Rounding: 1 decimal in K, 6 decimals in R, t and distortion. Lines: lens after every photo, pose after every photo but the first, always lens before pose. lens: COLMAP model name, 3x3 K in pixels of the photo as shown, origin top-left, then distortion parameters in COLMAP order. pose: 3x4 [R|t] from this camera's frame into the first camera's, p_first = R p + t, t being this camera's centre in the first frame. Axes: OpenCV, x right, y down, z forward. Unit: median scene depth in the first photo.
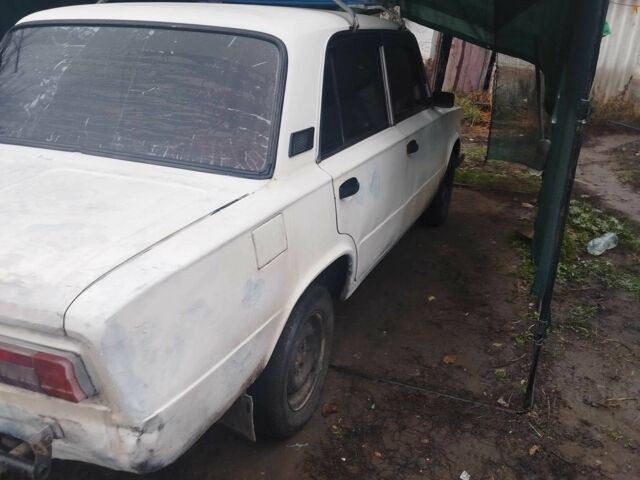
lens RADIAL K [[562.8, 0, 320.0], [0, 562.8, 240.0], [0, 0, 1]] dist [0.051838, -0.024587]
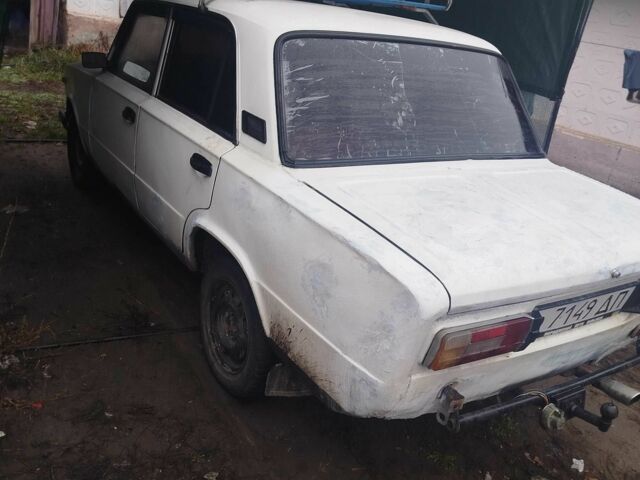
lens RADIAL K [[562.8, 0, 320.0], [0, 562.8, 240.0], [0, 0, 1]] dist [0.051838, -0.024587]
pose [[0.594575, -0.261565, 0.760306, -1.547149], [0.183712, 0.964787, 0.188246, -0.269306], [-0.782771, 0.027751, 0.621690, 0.504550]]
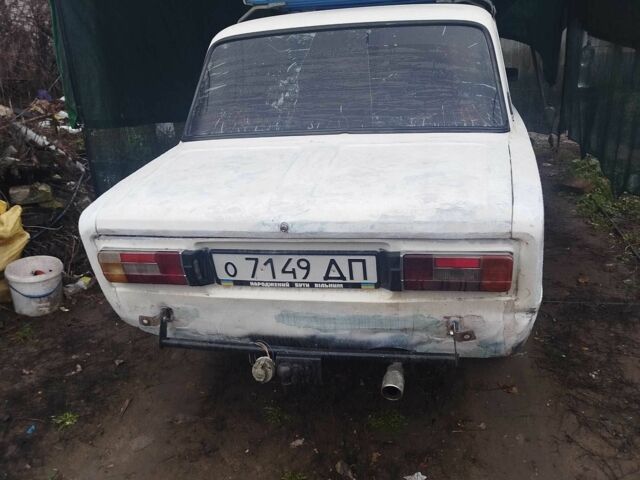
lens RADIAL K [[562.8, 0, 320.0], [0, 562.8, 240.0], [0, 0, 1]] dist [0.051838, -0.024587]
pose [[0.979604, -0.145881, 0.138186, -0.670350], [0.148023, 0.988970, -0.005293, 0.069592], [-0.135890, 0.025639, 0.990392, -0.180480]]
